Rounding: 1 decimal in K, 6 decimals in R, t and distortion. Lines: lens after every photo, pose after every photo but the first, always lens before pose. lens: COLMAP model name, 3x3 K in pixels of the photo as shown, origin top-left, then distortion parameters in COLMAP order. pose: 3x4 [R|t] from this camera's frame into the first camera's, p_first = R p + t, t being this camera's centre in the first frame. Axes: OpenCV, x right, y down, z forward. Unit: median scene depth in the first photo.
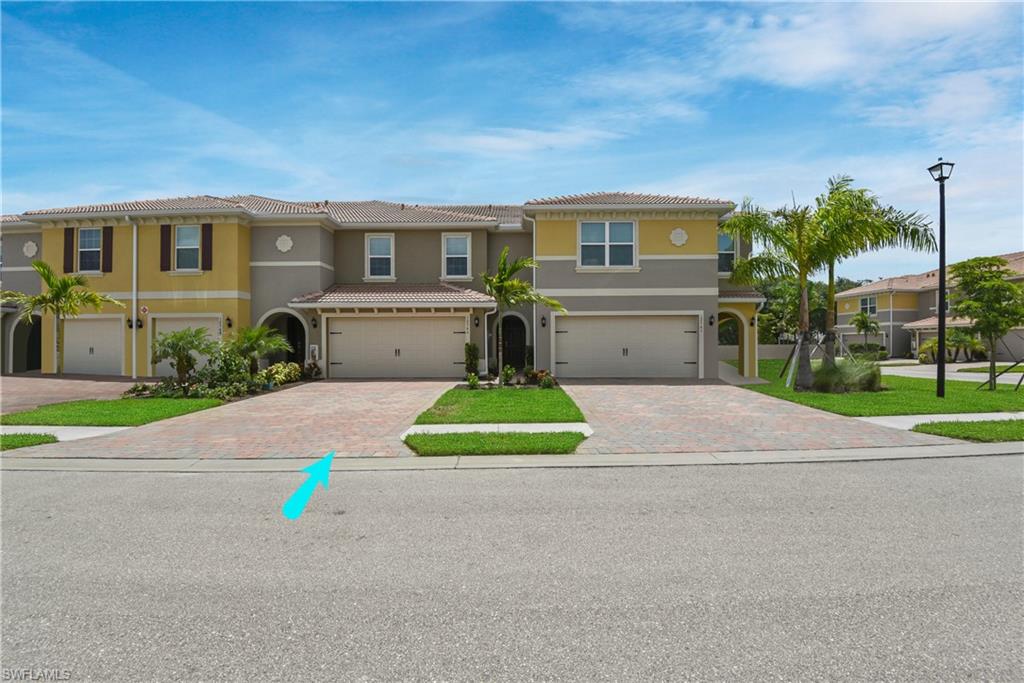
lens RADIAL K [[442.8, 0, 512.0], [0, 442.8, 341.5], [0, 0, 1]] dist [-0.043582, -0.000545]
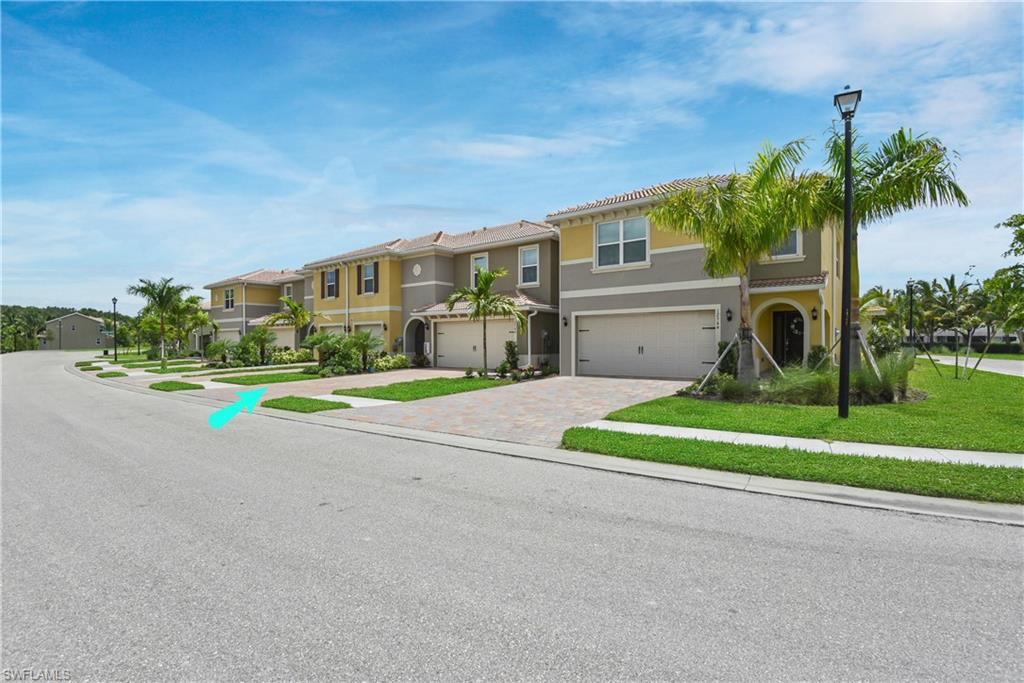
lens RADIAL K [[476.0, 0, 512.0], [0, 476.0, 341.5], [0, 0, 1]] dist [-0.013297, -0.000394]
pose [[0.780659, 0.001399, -0.624955, 0.697094], [0.001856, 0.999988, 0.004557, -0.001255], [0.624954, -0.004717, 0.780647, 0.000764]]
